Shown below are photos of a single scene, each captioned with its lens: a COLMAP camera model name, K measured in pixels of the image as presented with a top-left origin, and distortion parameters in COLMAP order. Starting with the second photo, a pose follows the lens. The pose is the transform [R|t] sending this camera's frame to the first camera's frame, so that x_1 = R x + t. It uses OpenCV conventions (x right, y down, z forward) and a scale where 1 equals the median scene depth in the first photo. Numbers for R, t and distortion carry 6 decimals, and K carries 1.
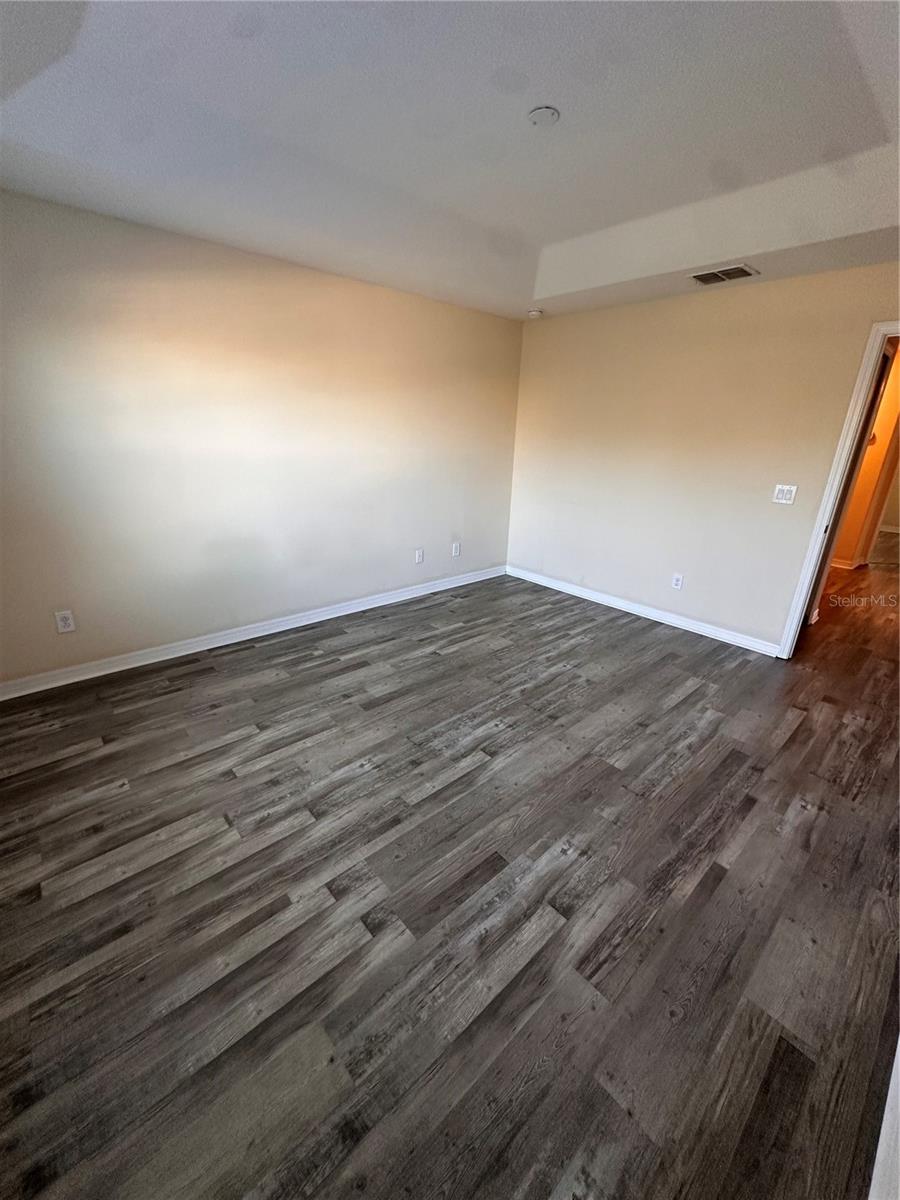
lens RADIAL K [[477.5, 0, 450.0], [0, 477.5, 600.0], [0, 0, 1]] dist [-0.004343, 0.000826]
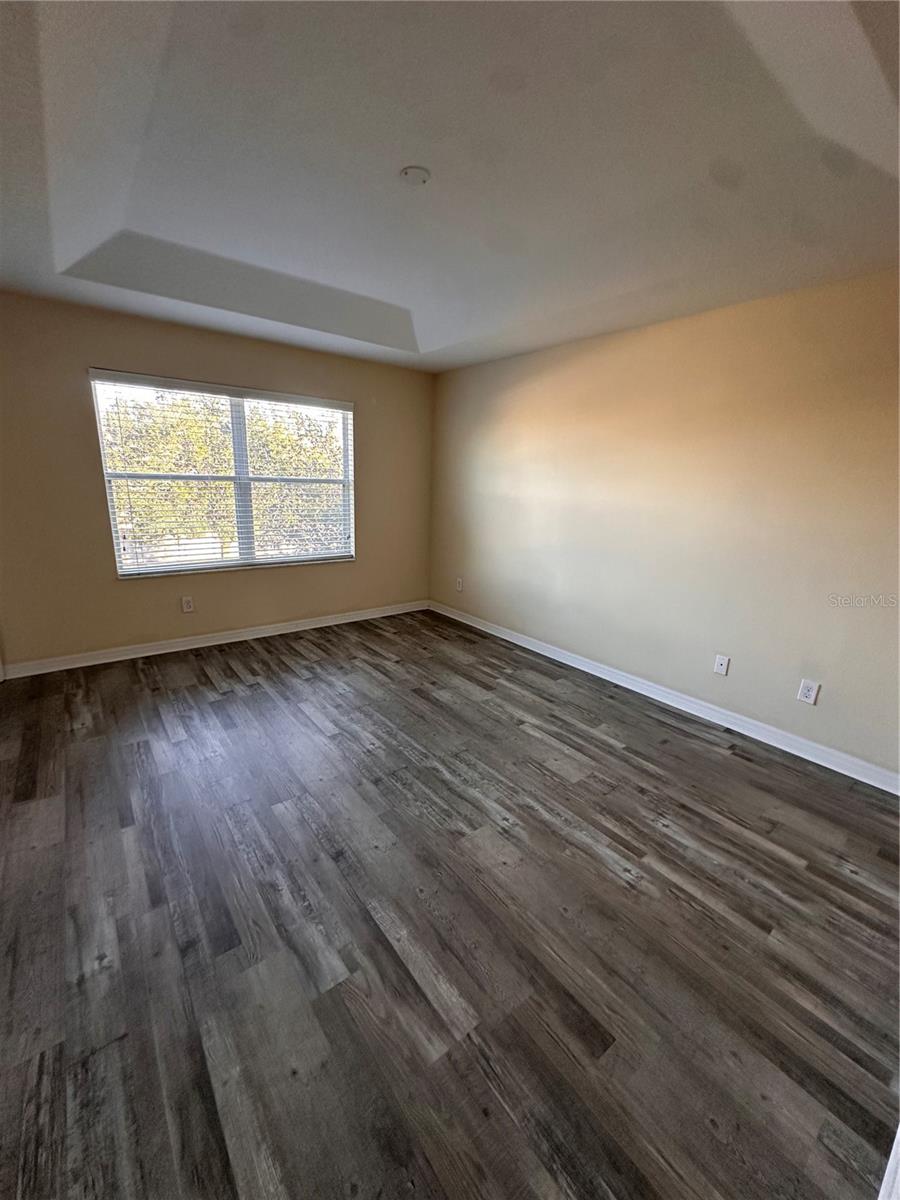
lens RADIAL K [[481.5, 0, 450.0], [0, 481.5, 600.0], [0, 0, 1]] dist [0.001304, 0.000145]
pose [[-0.070490, 0.214680, -0.974137, 0.929766], [-0.369932, 0.901303, 0.225398, -0.284132], [0.926381, 0.376253, 0.015884, 0.914887]]
